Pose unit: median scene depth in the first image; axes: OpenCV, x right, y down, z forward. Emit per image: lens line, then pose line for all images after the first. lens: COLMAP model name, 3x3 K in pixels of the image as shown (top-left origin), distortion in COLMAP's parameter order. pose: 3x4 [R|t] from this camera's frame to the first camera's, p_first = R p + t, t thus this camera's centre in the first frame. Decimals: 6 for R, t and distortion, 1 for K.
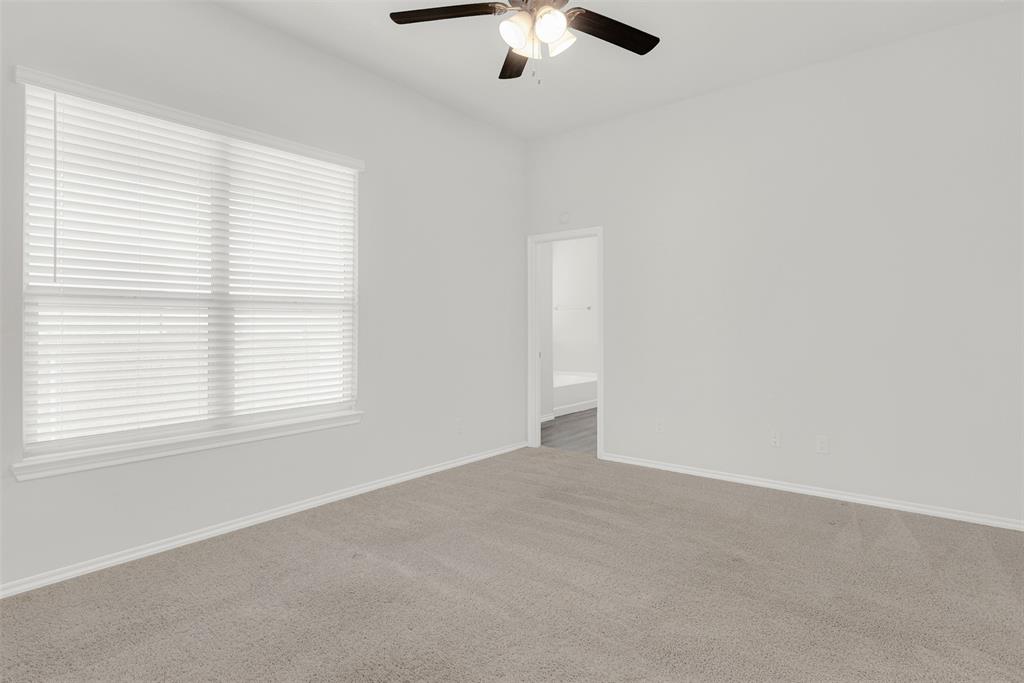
lens RADIAL K [[536.6, 0, 511.0], [0, 536.6, 328.4], [0, 0, 1]] dist [-0.006365, 0.006269]
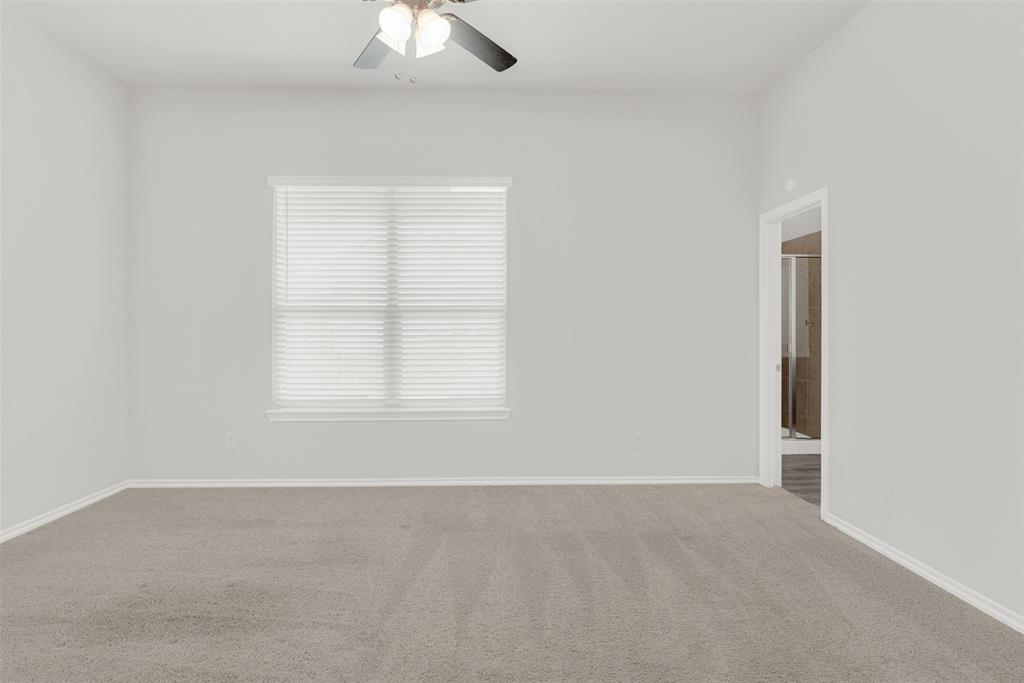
lens RADIAL K [[536.6, 0, 513.0], [0, 536.6, 332.2], [0, 0, 1]] dist [-0.006365, 0.006269]
pose [[0.654512, 0.004188, -0.756040, 0.642326], [-0.004736, 0.999988, 0.001440, -0.002297], [0.756037, 0.002638, 0.654524, 0.351653]]
